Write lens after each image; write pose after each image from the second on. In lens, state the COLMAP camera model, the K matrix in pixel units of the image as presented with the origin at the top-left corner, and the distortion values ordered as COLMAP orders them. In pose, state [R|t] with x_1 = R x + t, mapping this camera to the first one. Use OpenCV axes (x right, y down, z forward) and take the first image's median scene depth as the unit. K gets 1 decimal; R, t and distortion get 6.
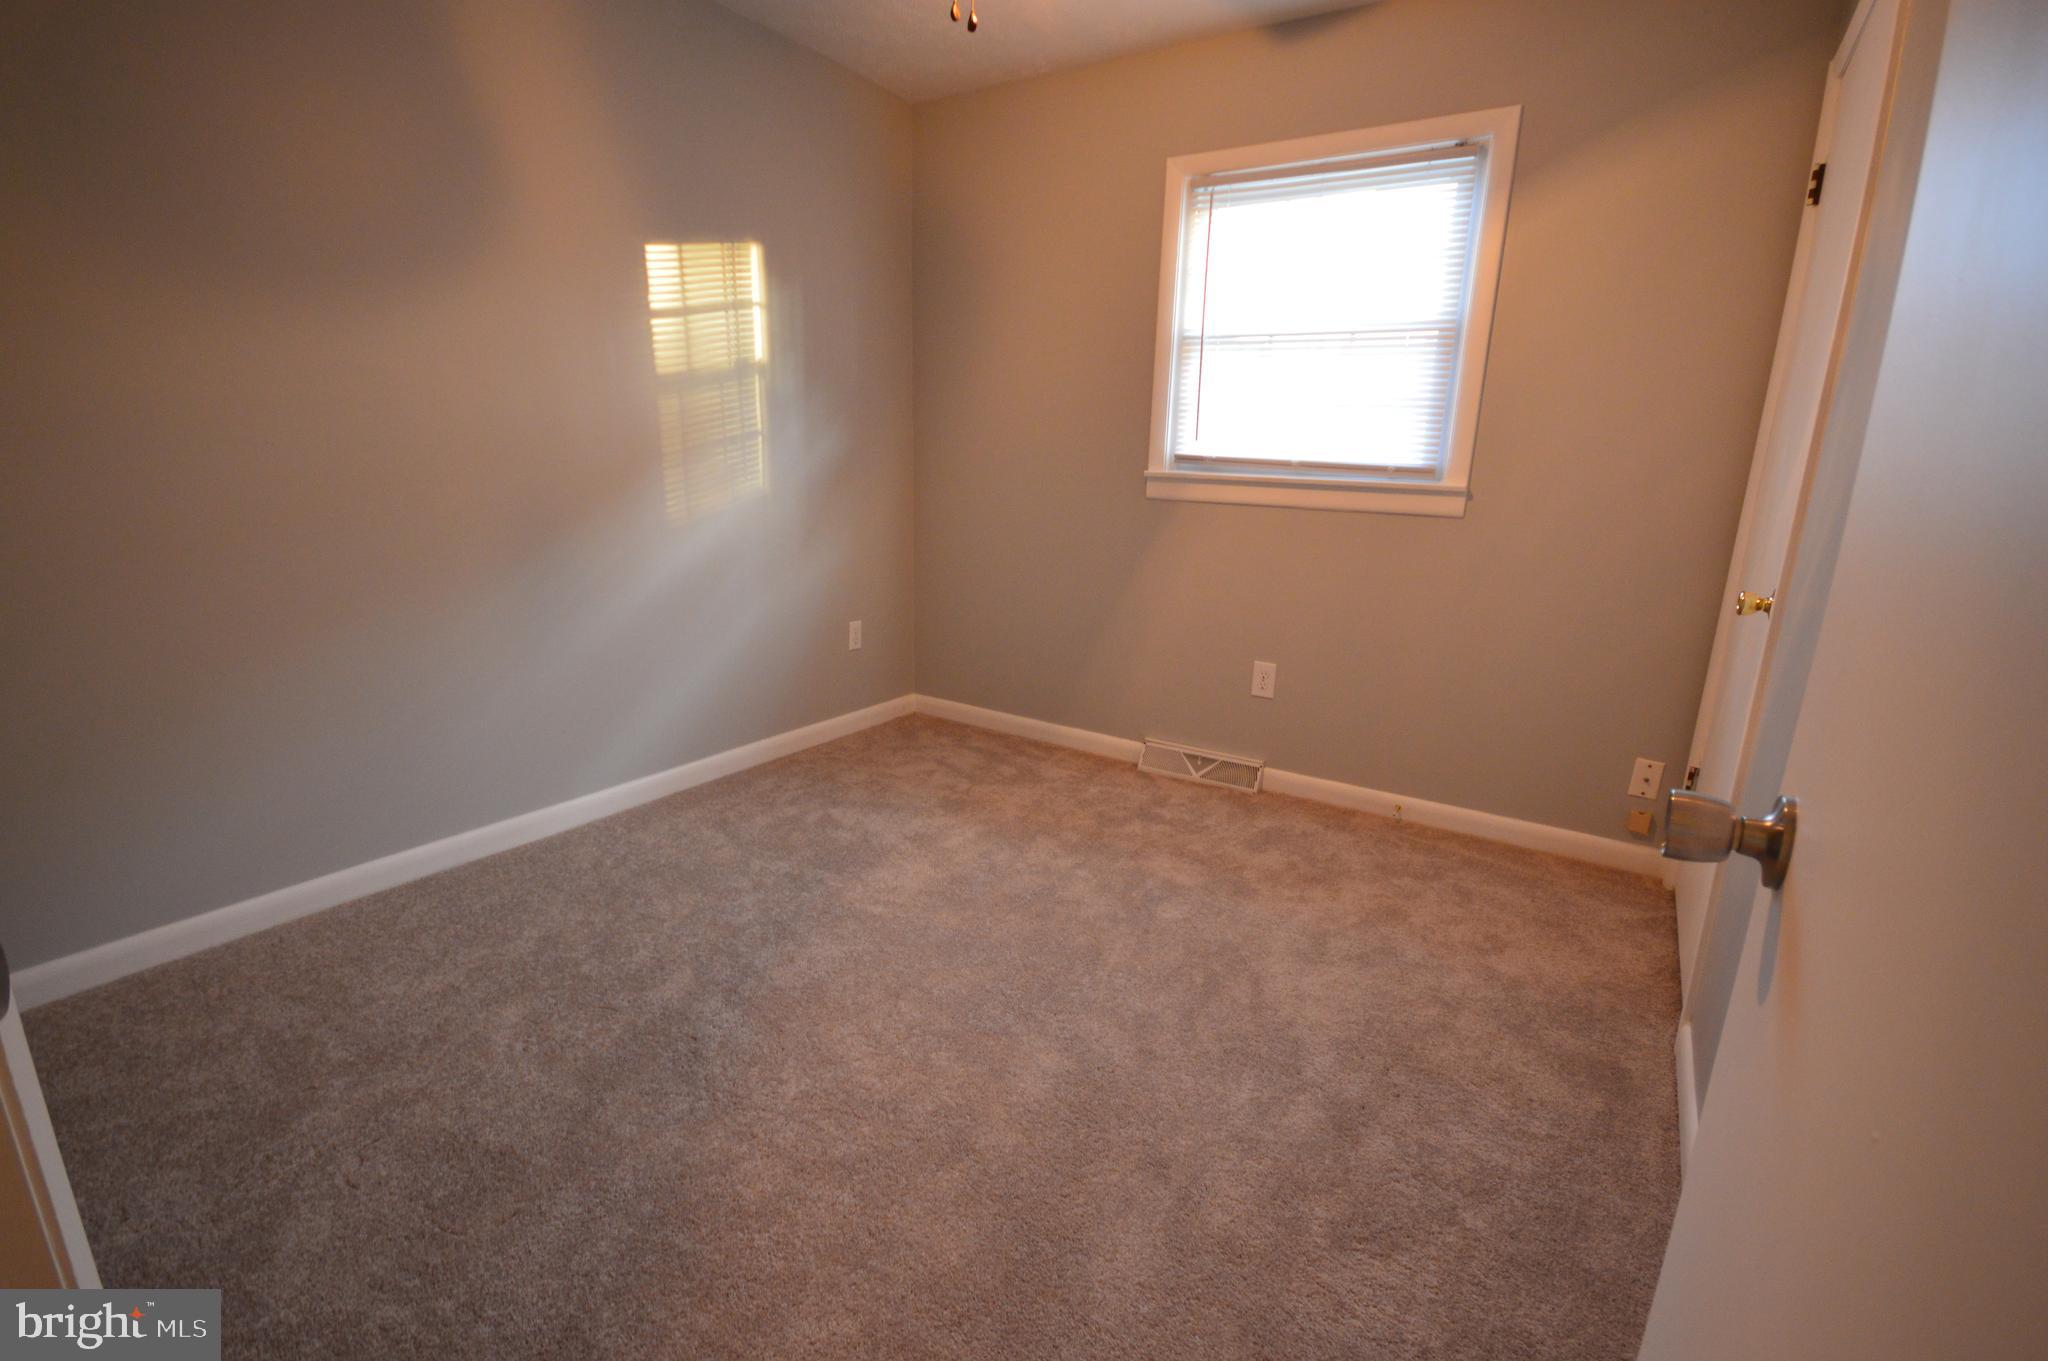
lens RADIAL K [[911.2, 0, 1041.1], [0, 911.2, 677.5], [0, 0, 1]] dist [0.008439, -0.011129]
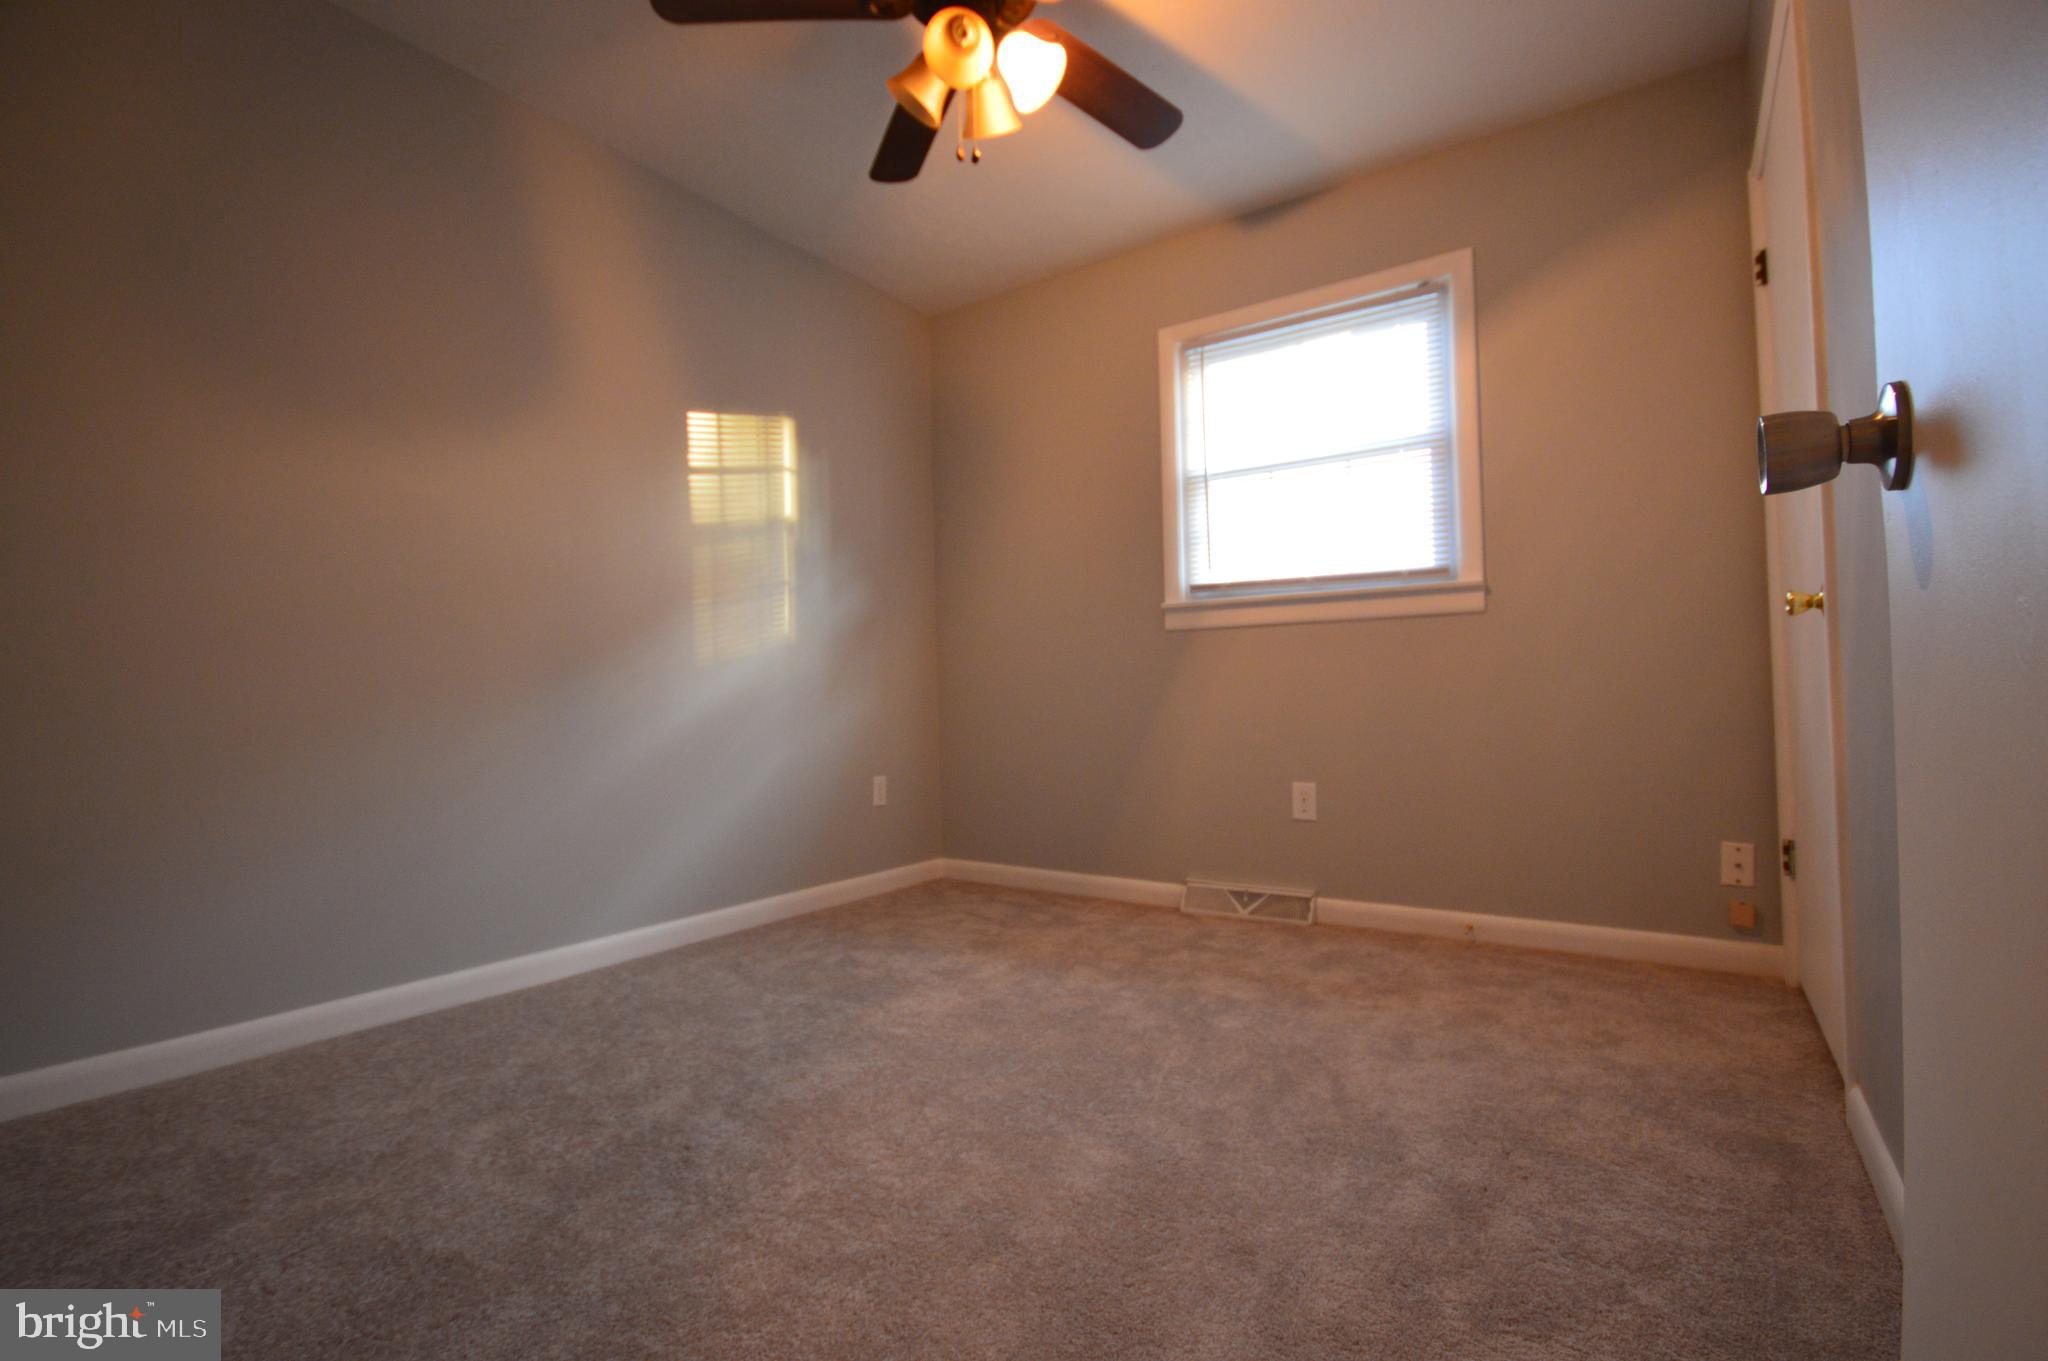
lens RADIAL K [[911.2, 0, 1039.2], [0, 911.2, 665.7], [0, 0, 1]] dist [0.008439, -0.011129]
pose [[0.998152, -0.055135, -0.025561, -0.000789], [0.046337, 0.962613, -0.266888, 0.145476], [0.039320, 0.265210, 0.963388, 0.044503]]
